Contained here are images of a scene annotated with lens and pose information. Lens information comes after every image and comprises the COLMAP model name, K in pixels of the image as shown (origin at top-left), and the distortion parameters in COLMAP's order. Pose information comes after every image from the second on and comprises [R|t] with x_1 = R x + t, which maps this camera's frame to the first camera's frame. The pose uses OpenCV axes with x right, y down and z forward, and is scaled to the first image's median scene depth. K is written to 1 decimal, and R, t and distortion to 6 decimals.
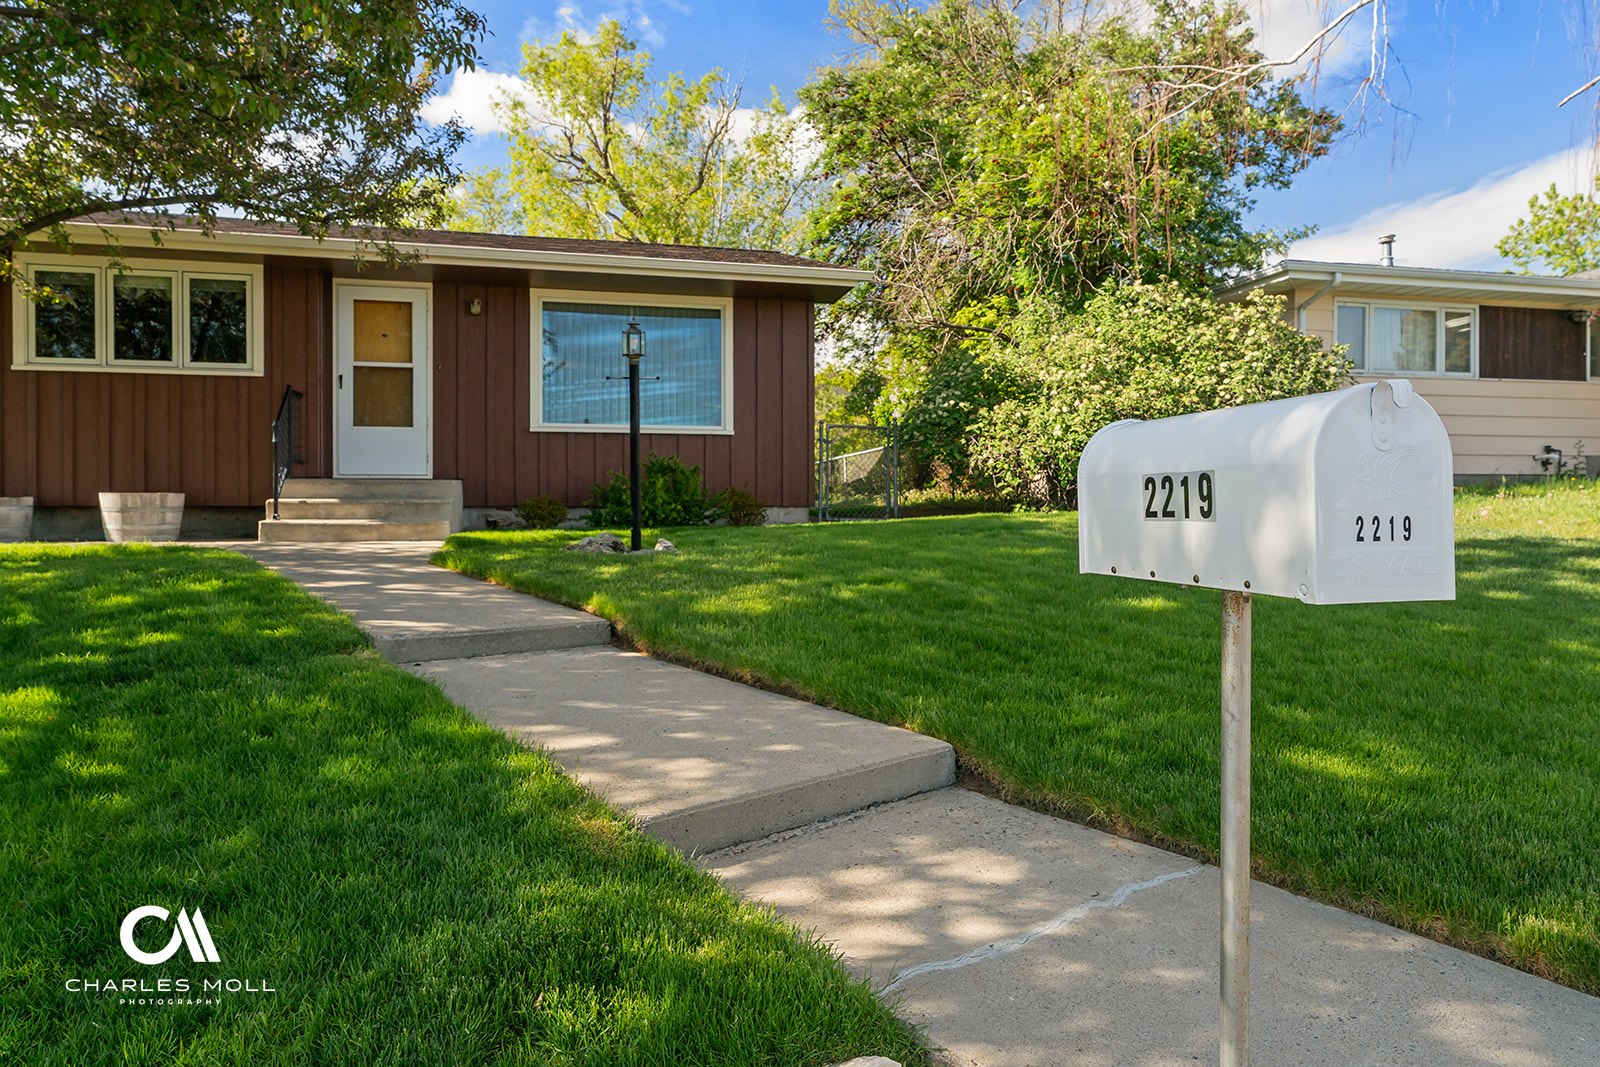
lens RADIAL K [[1047.4, 0, 800.0], [0, 1047.4, 533.5], [0, 0, 1]] dist [-0.035238, 0.033148]
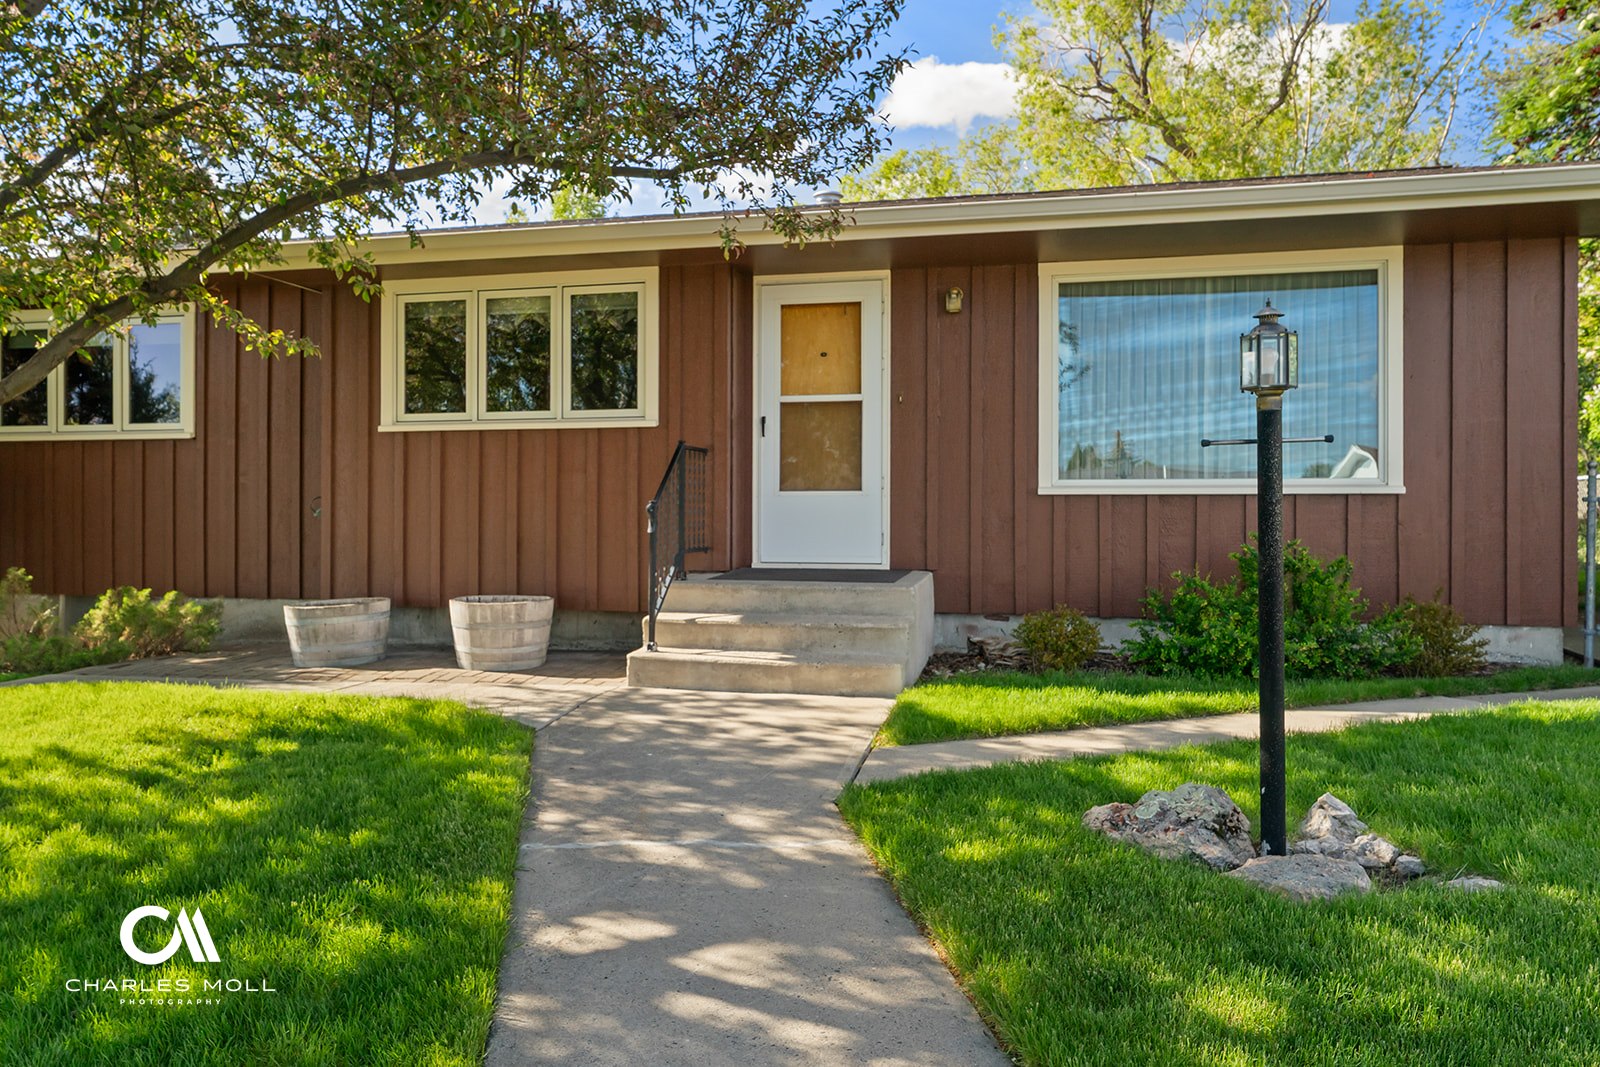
lens RADIAL K [[1136.9, 0, 800.0], [0, 1136.9, 533.5], [0, 0, 1]] dist [-0.005976, 0.000078]
pose [[0.893697, 0.005403, -0.448638, -0.083028], [-0.006486, 0.999979, -0.000877, -0.074057], [0.448624, 0.003694, 0.893713, 0.338552]]
